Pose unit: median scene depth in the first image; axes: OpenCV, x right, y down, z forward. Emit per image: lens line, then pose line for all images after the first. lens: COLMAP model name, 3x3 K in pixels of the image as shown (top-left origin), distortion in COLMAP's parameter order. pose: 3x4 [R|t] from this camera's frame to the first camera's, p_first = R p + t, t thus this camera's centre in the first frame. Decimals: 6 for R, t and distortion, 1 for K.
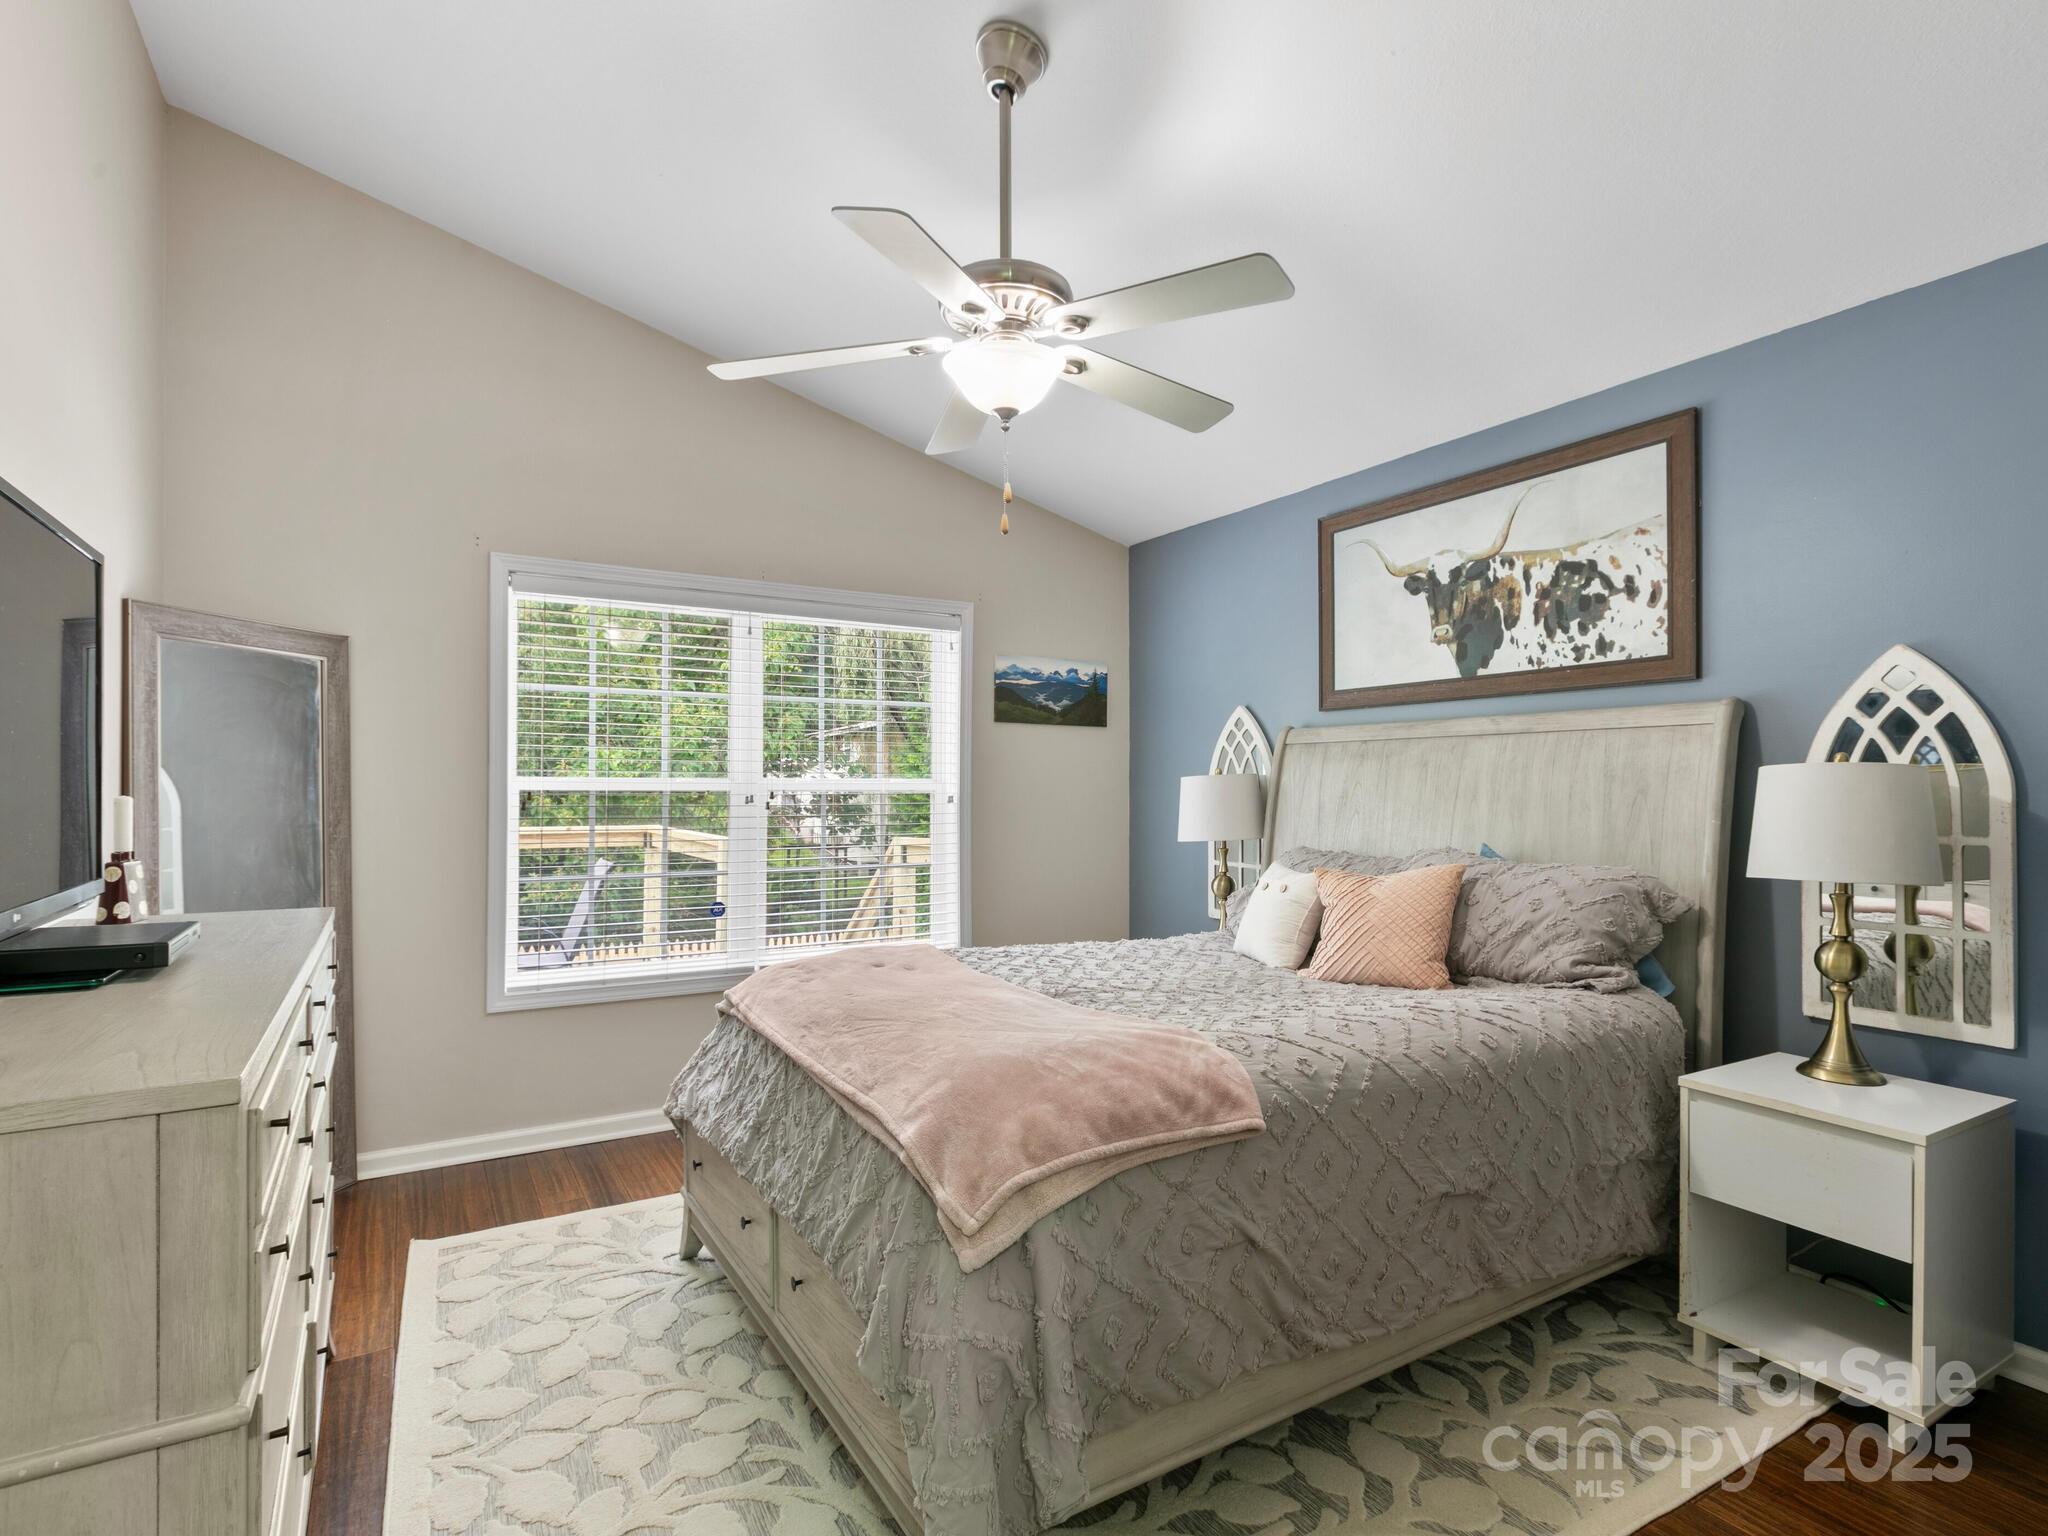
lens RADIAL K [[1031.6, 0, 1033.2], [0, 1031.6, 764.9], [0, 0, 1]] dist [-0.000071, -0.000843]
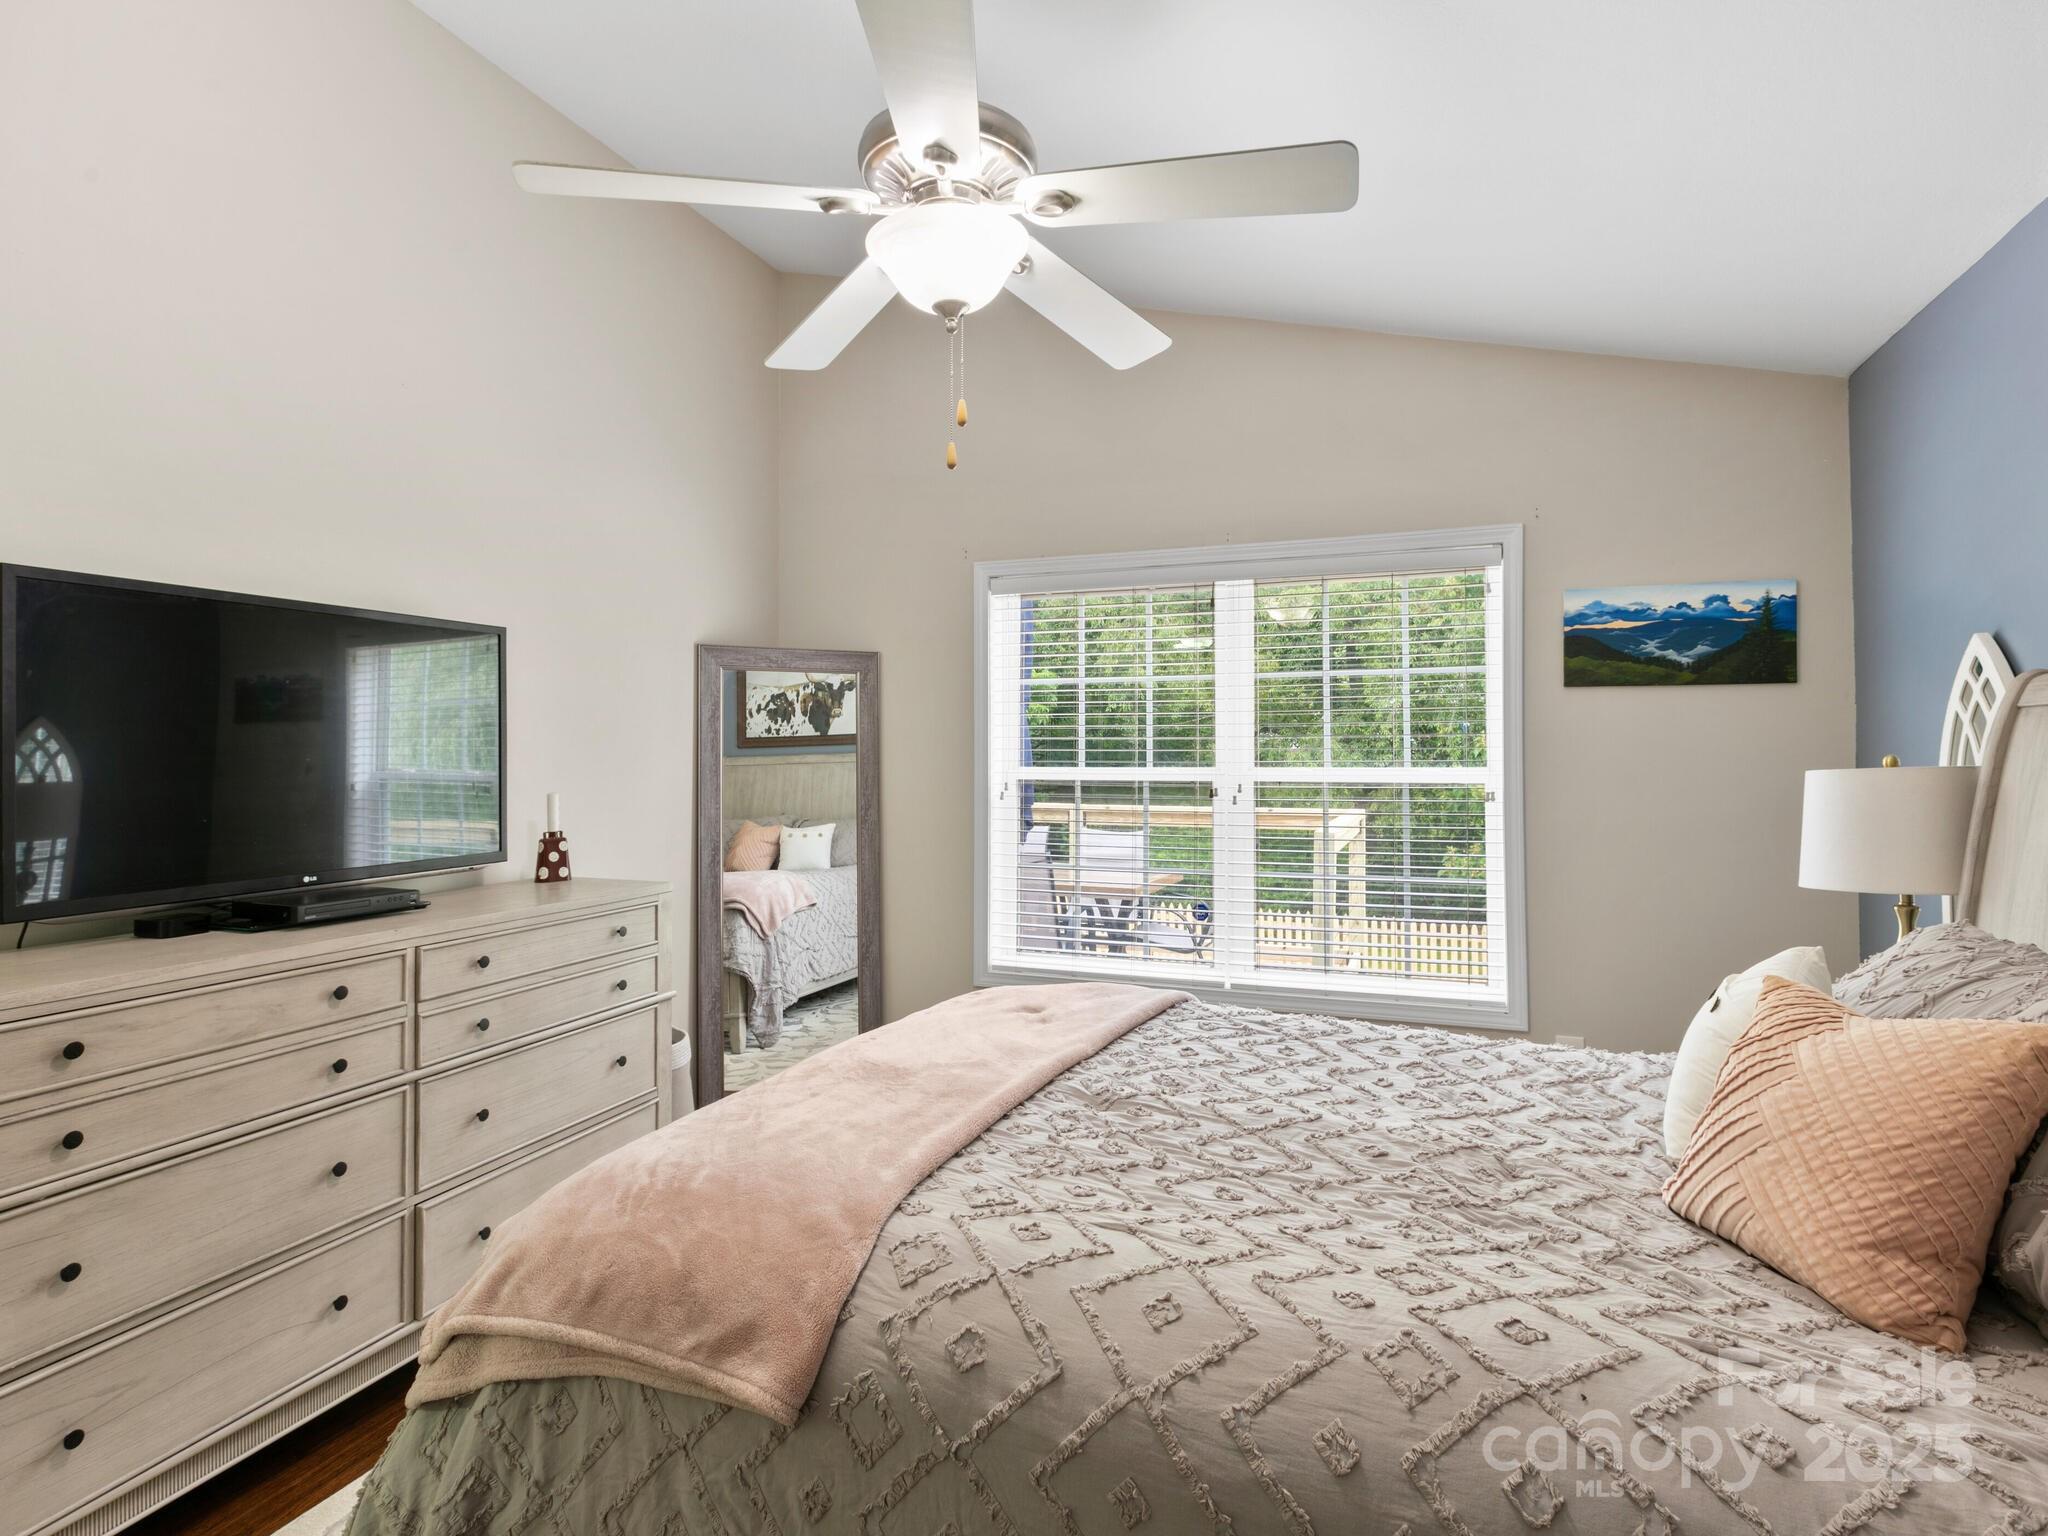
lens RADIAL K [[1048.9, 0, 1029.1], [0, 1048.9, 726.8], [0, 0, 1]] dist [0.002106, 0.000414]
pose [[0.621046, -0.025099, -0.783372, 0.296434], [0.019844, 0.999670, -0.016297, -0.010535], [0.783523, -0.005423, 0.621340, 0.278260]]
